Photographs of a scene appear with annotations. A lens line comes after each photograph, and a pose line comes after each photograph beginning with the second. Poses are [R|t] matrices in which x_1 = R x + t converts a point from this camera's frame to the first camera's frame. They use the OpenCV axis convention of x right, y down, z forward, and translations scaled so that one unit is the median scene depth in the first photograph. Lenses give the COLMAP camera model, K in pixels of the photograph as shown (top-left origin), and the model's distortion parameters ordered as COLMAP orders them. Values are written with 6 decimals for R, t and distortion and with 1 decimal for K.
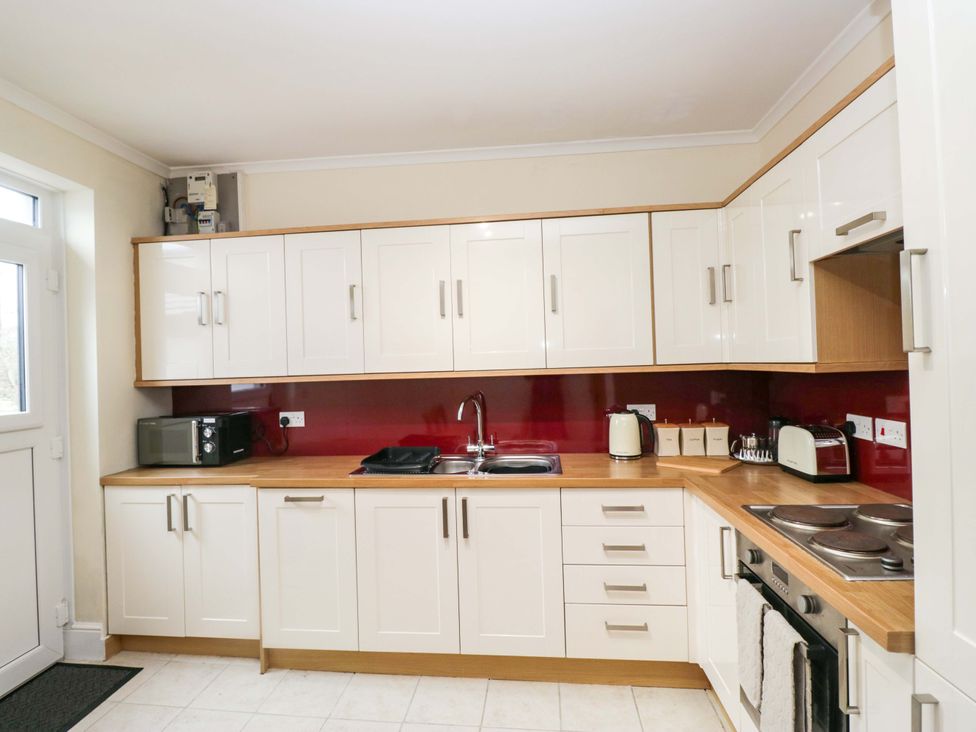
lens RADIAL K [[527.2, 0, 488.5], [0, 527.2, 361.1], [0, 0, 1]] dist [-0.003143, -0.017094]
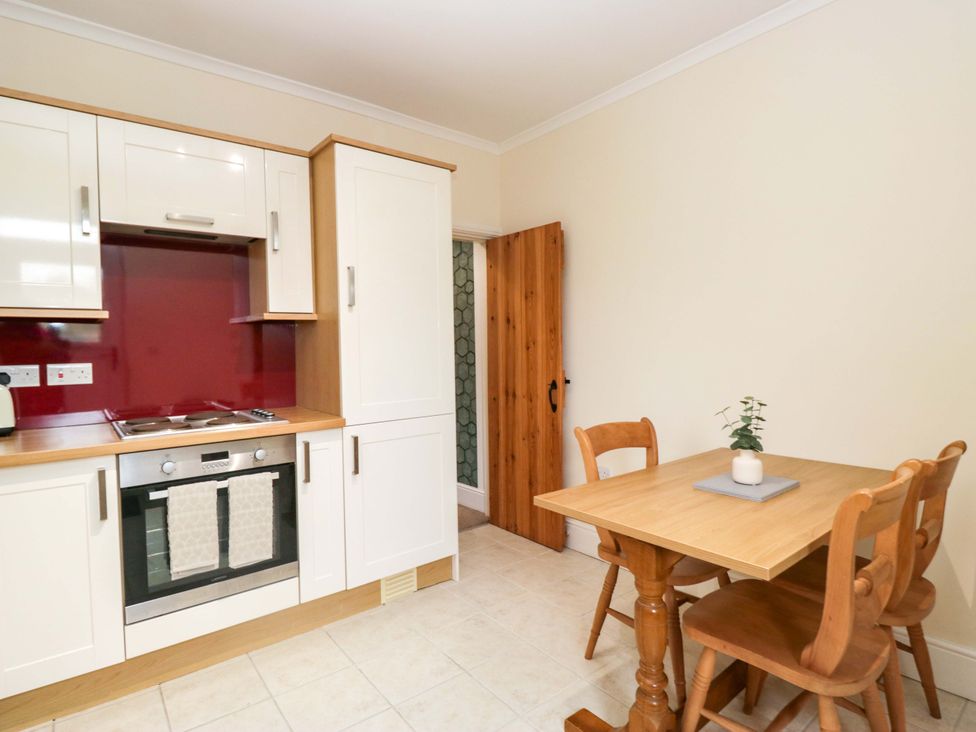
lens RADIAL K [[518.0, 0, 484.4], [0, 518.0, 358.4], [0, 0, 1]] dist [0.001476, -0.015605]
pose [[-0.705739, 0.025957, 0.707996, -0.520235], [0.034835, 0.999391, -0.001916, 0.095332], [-0.707615, 0.023311, -0.706214, 0.815841]]
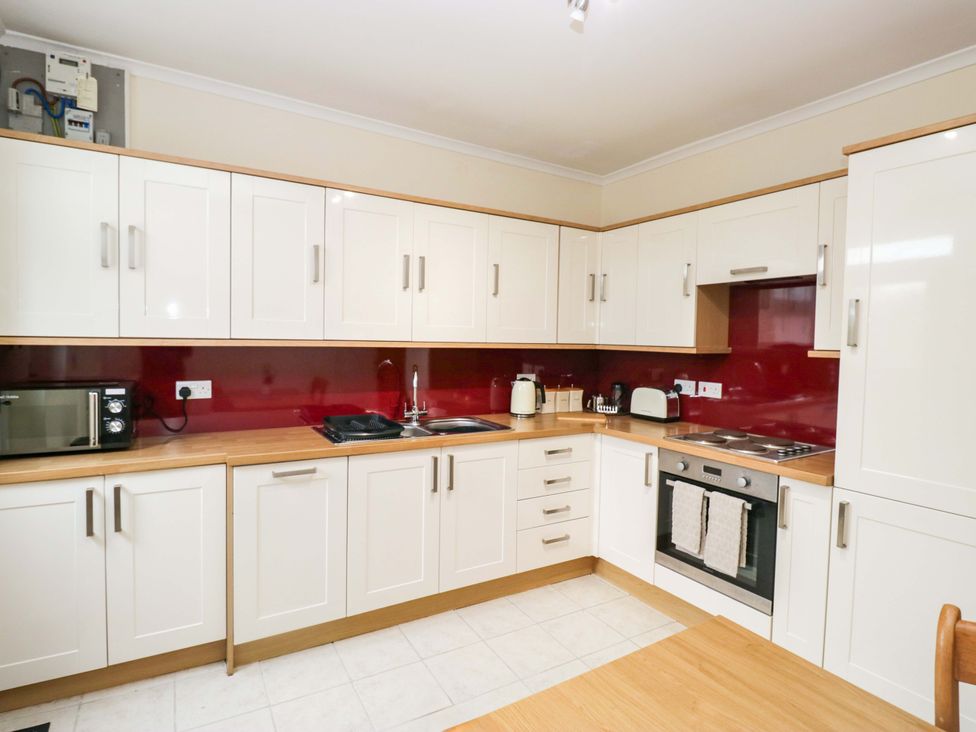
lens RADIAL K [[527.2, 0, 488.5], [0, 527.2, 361.1], [0, 0, 1]] dist [-0.003143, -0.017094]
pose [[0.791872, 0.019746, 0.610368, -0.596223], [-0.049400, 0.998273, 0.031794, 0.017185], [-0.608686, -0.055329, 0.791480, 0.061276]]
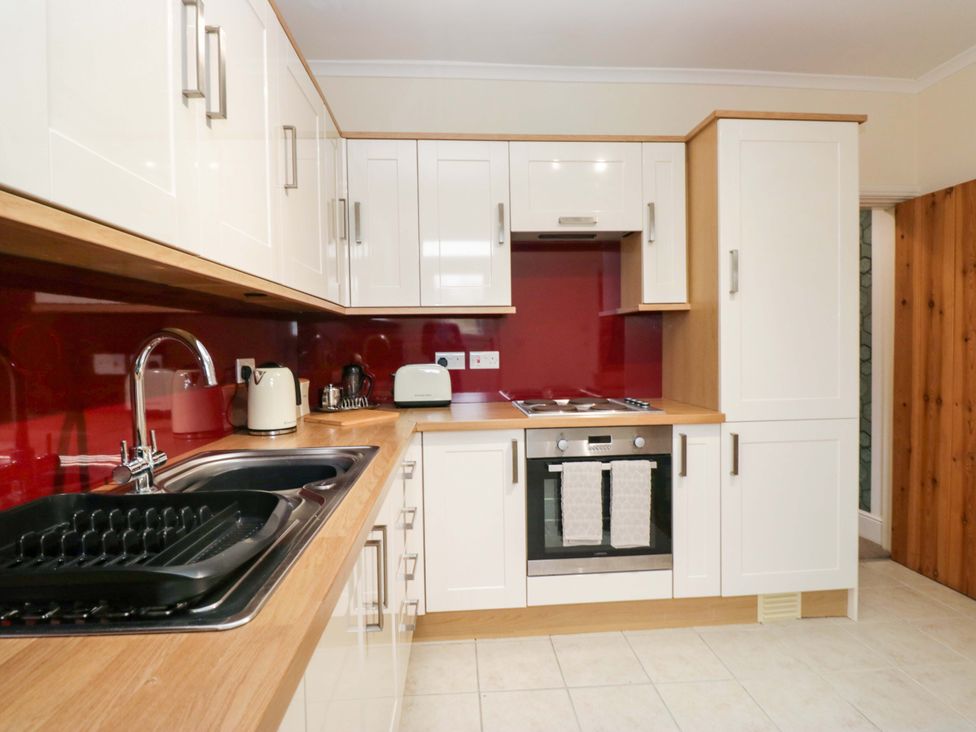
lens RADIAL K [[518.0, 0, 484.4], [0, 518.0, 358.4], [0, 0, 1]] dist [0.001476, -0.015605]
pose [[-0.174904, 0.009147, 0.984543, -0.469241], [0.014125, 0.999877, -0.006780, 0.099622], [-0.984484, 0.012720, -0.175012, 0.882163]]
